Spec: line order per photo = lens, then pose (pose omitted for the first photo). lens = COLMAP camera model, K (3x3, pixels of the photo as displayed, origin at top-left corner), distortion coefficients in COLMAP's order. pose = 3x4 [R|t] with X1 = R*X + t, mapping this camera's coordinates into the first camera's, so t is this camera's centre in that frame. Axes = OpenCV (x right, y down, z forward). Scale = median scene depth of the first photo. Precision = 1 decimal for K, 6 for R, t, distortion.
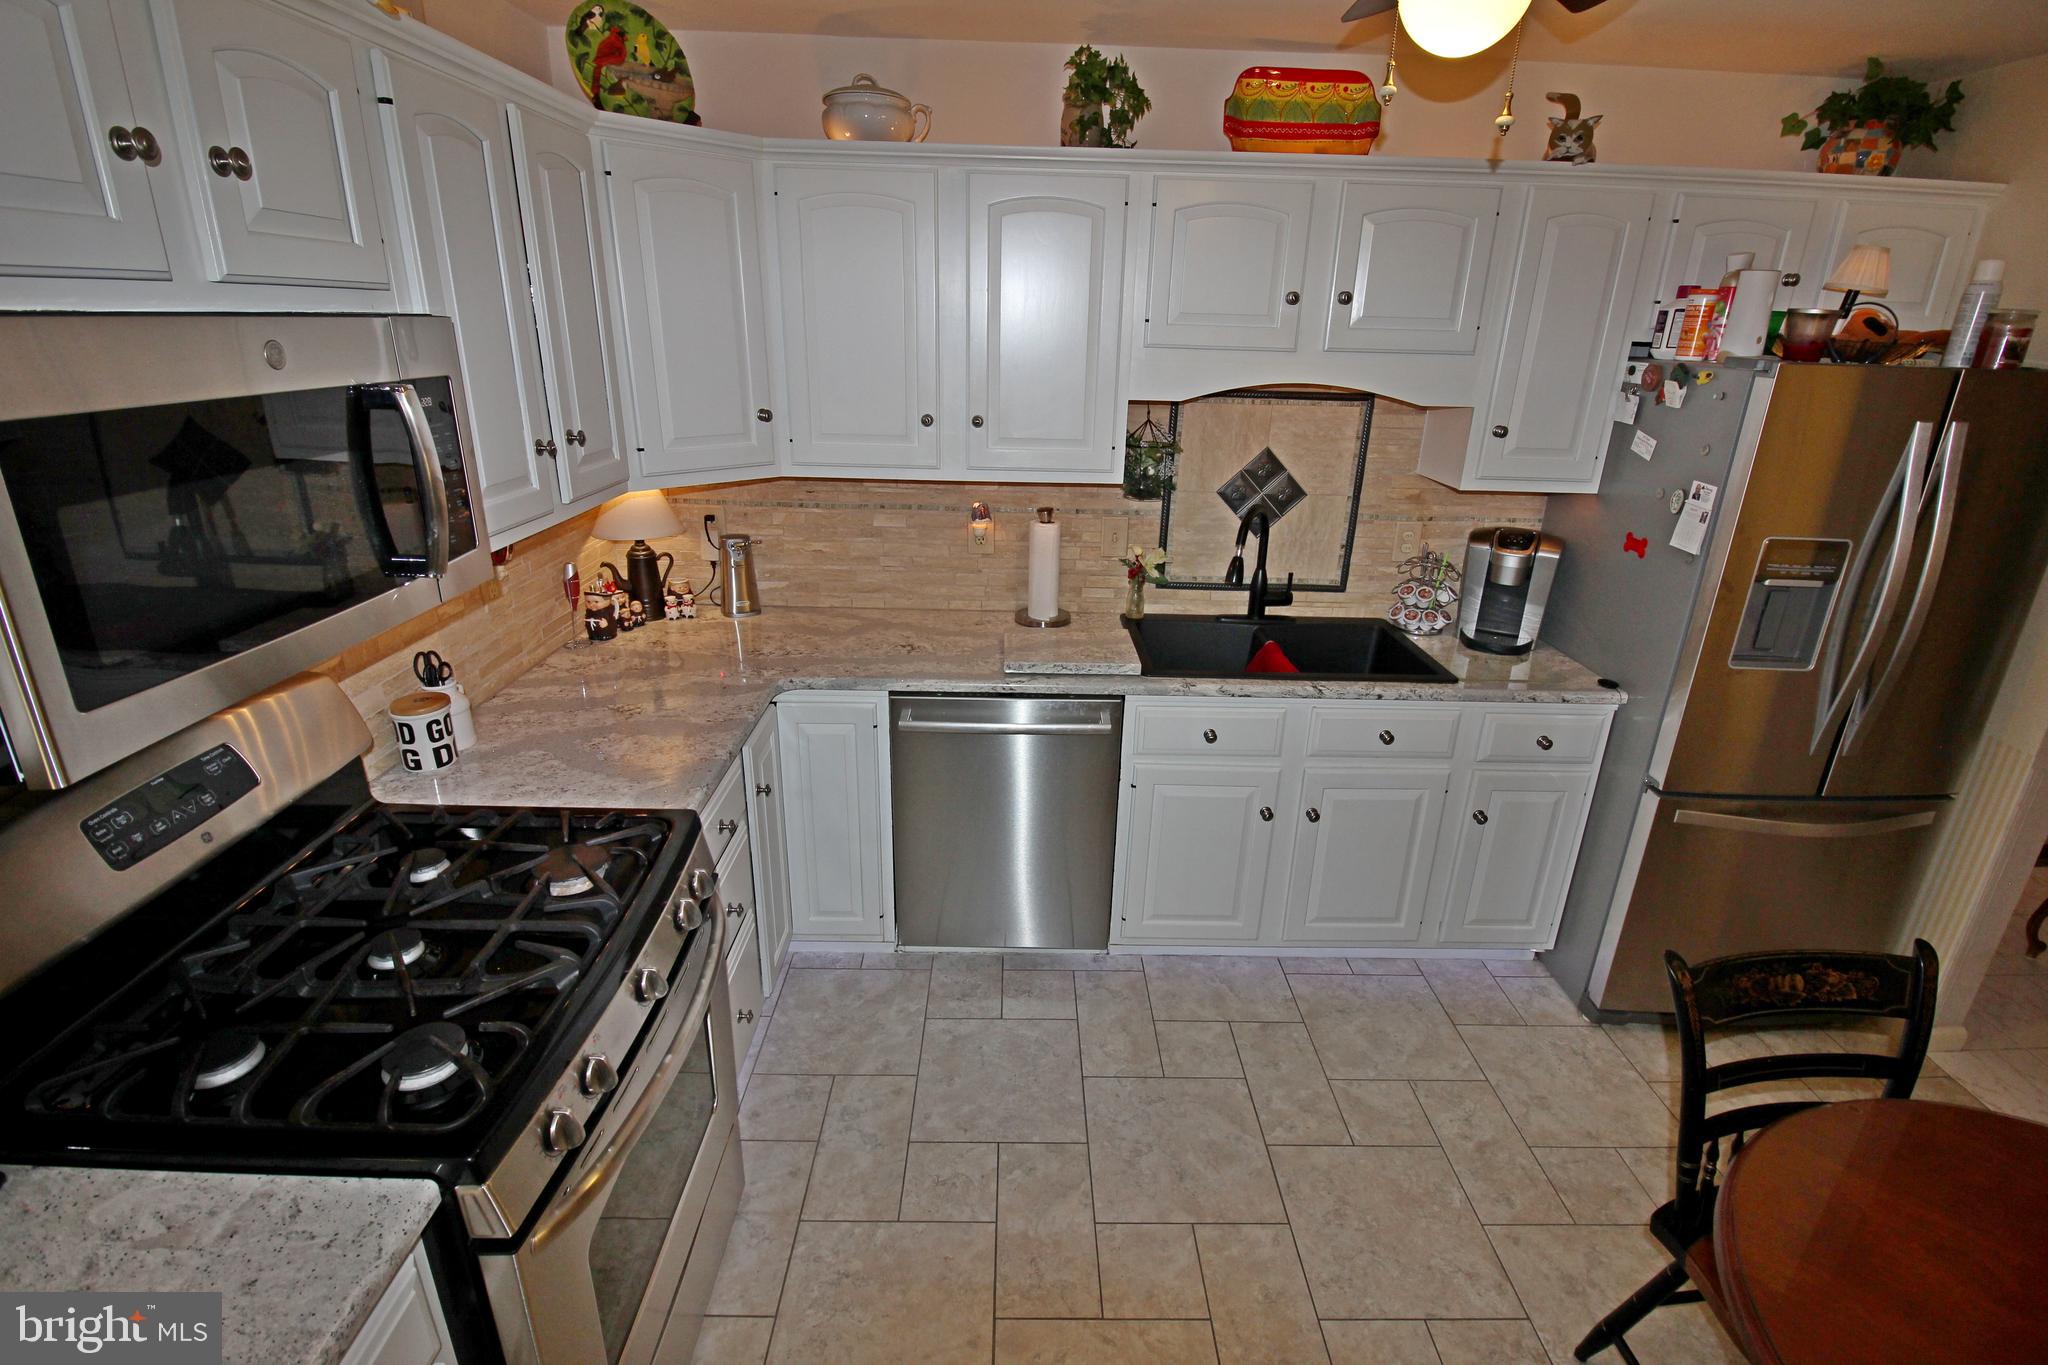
lens RADIAL K [[946.4, 0, 1019.6], [0, 946.4, 664.4], [0, 0, 1]] dist [0.001315, -0.014303]
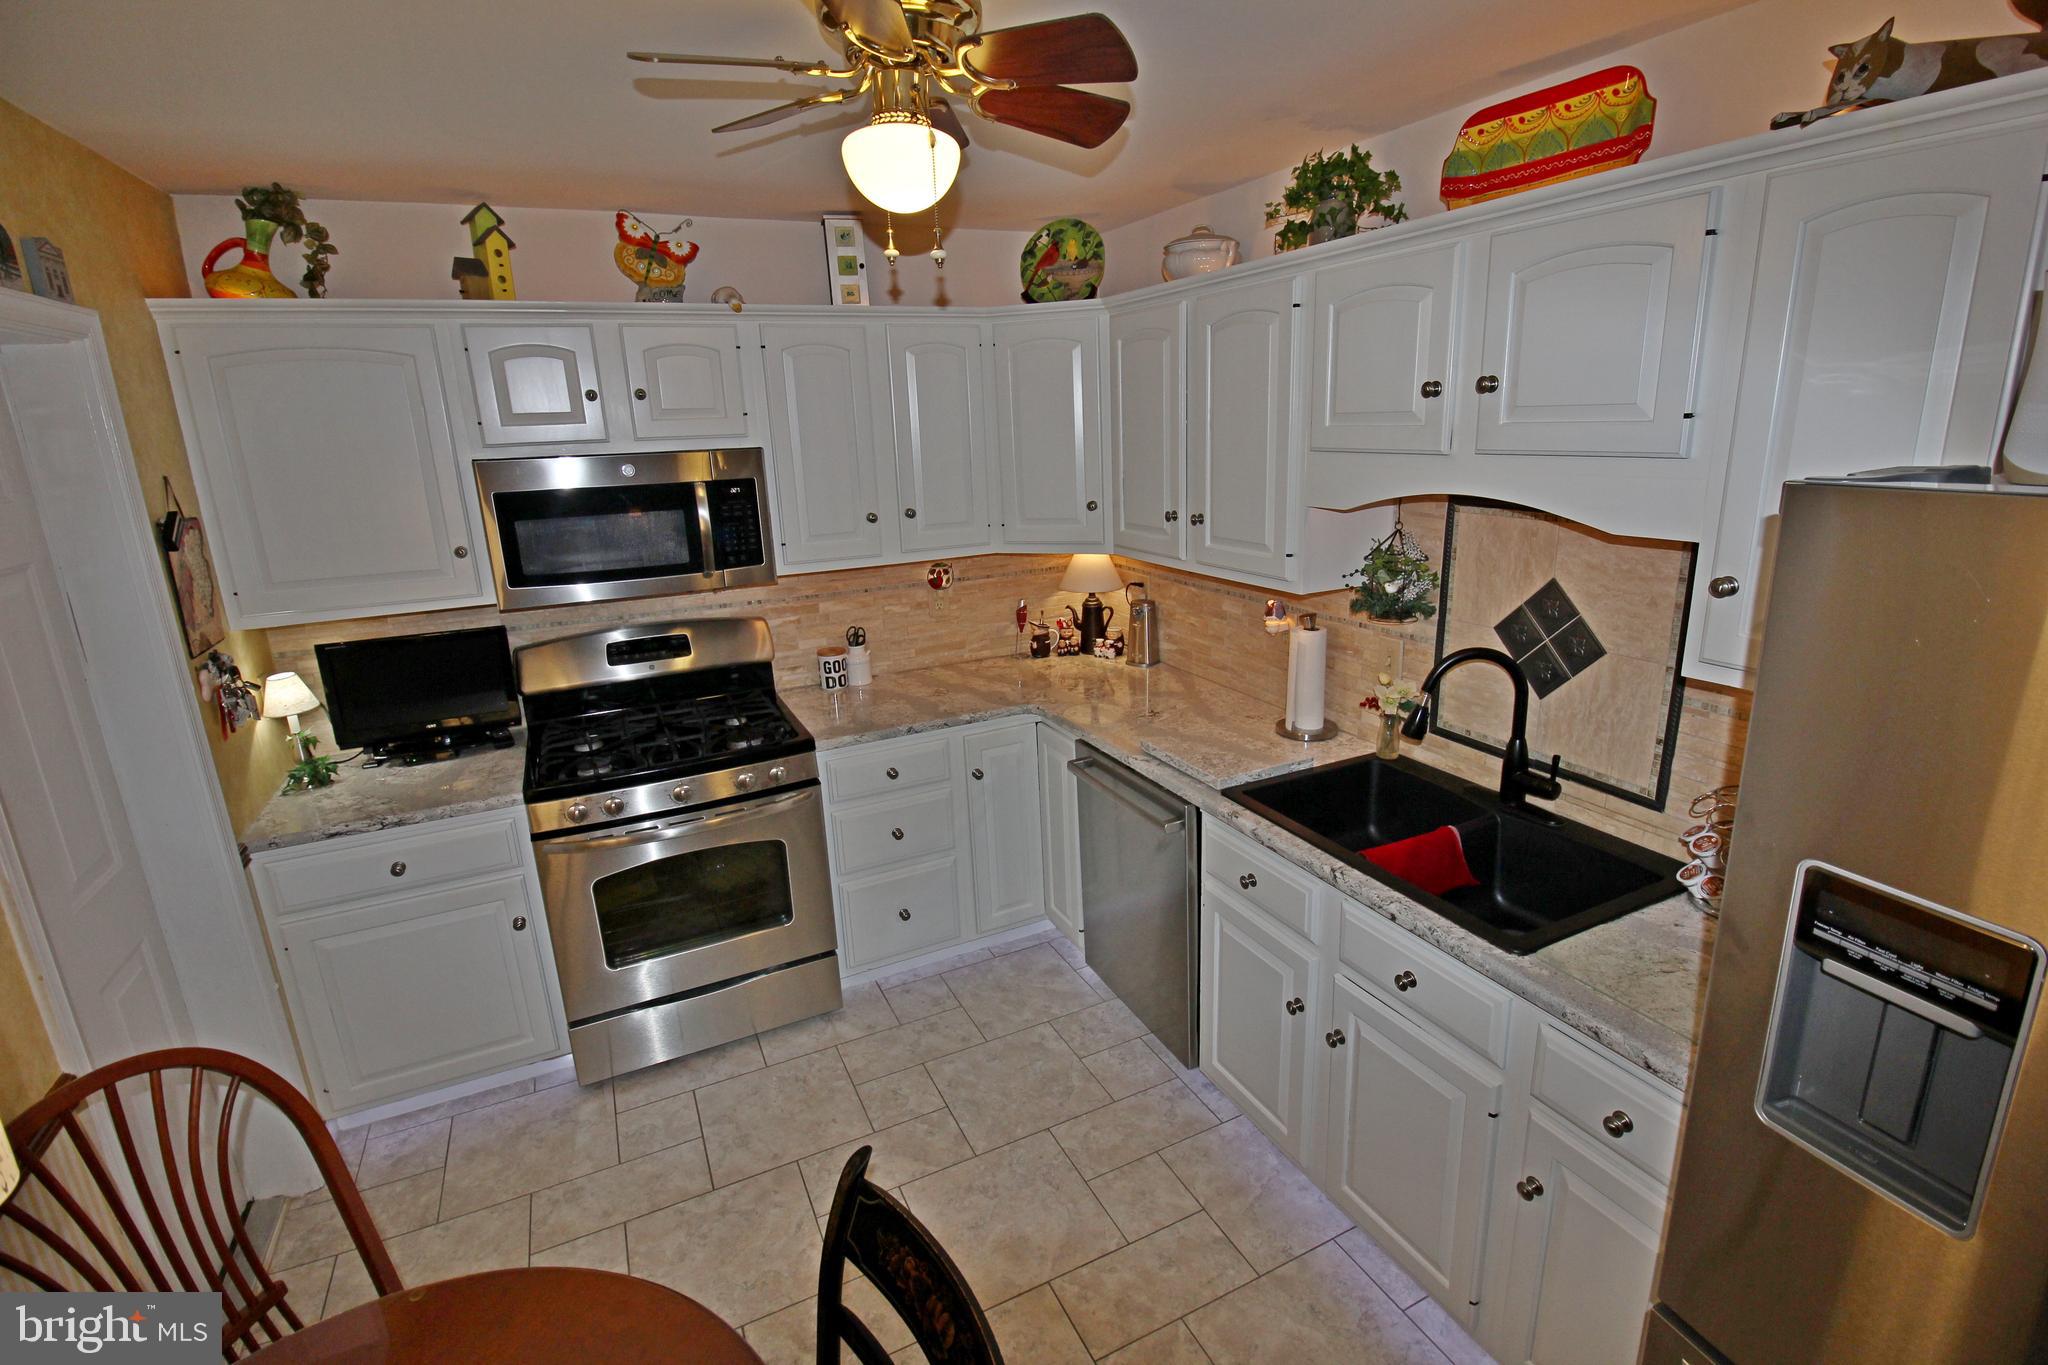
lens RADIAL K [[932.7, 0, 1030.4], [0, 932.7, 656.4], [0, 0, 1]] dist [0.001164, -0.014699]
pose [[0.432874, 0.184745, -0.882320, 0.738264], [-0.259957, 0.962776, 0.074055, -0.120711], [0.863158, 0.197309, 0.464787, 0.331626]]
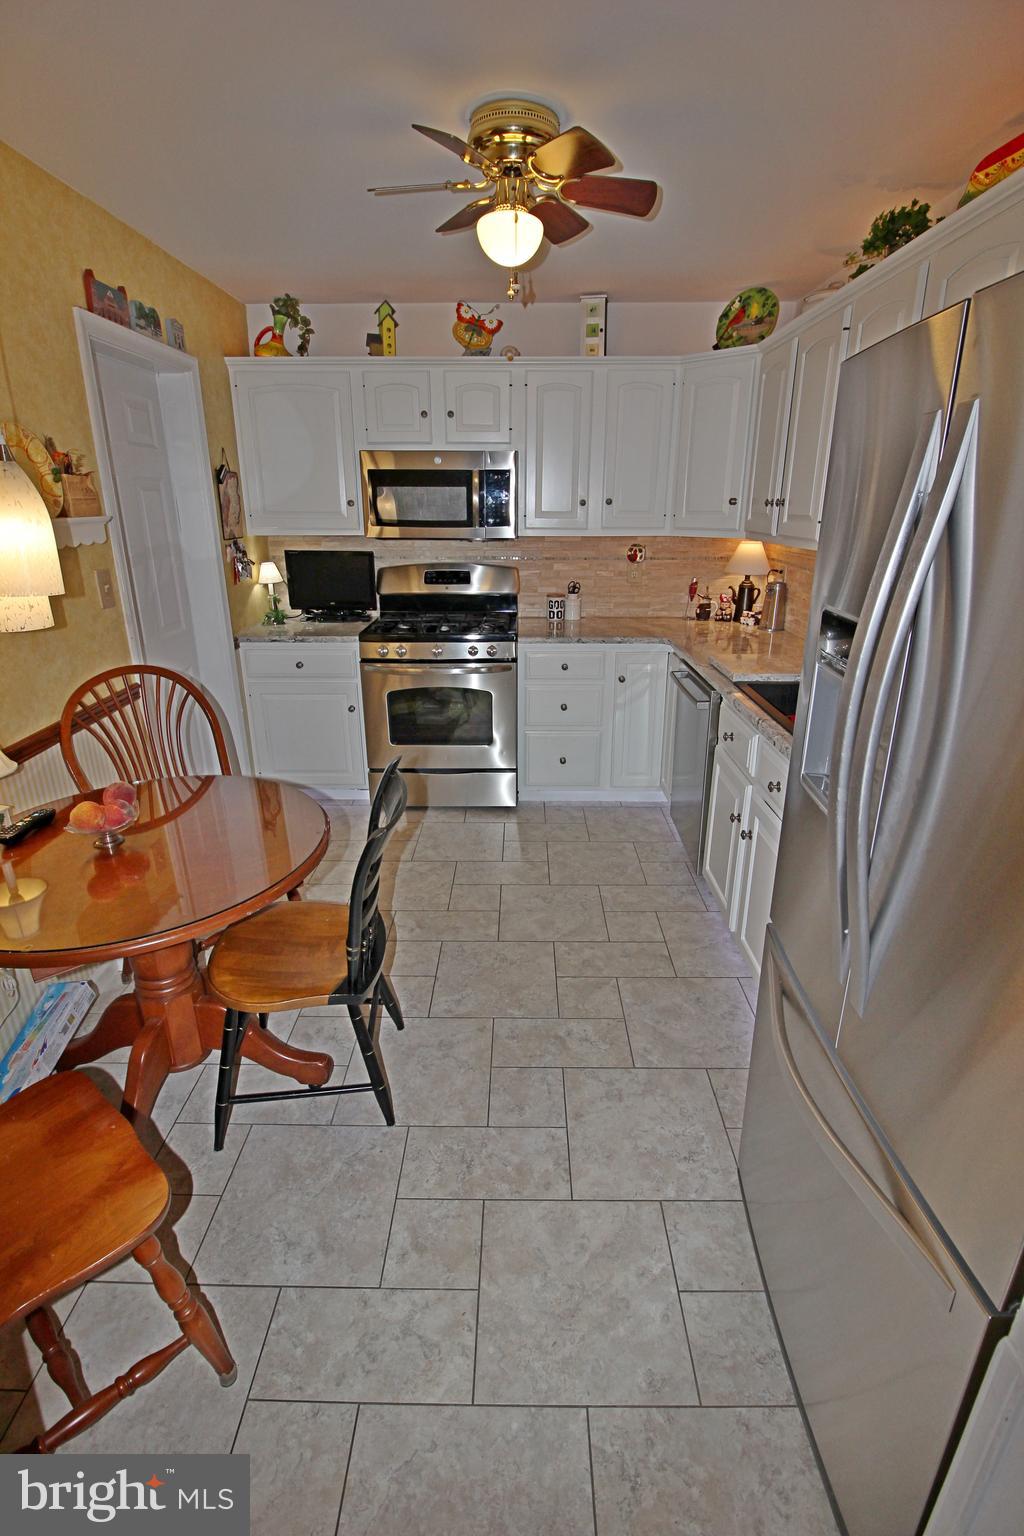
lens RADIAL K [[699.5, 0, 511.4], [0, 699.5, 740.1], [0, 0, 1]] dist [0.001164, -0.014699]
pose [[-0.014392, 0.300921, -0.953540, 0.989897], [-0.340528, 0.895157, 0.287636, -0.083989], [0.940124, 0.328847, 0.089589, 0.553366]]
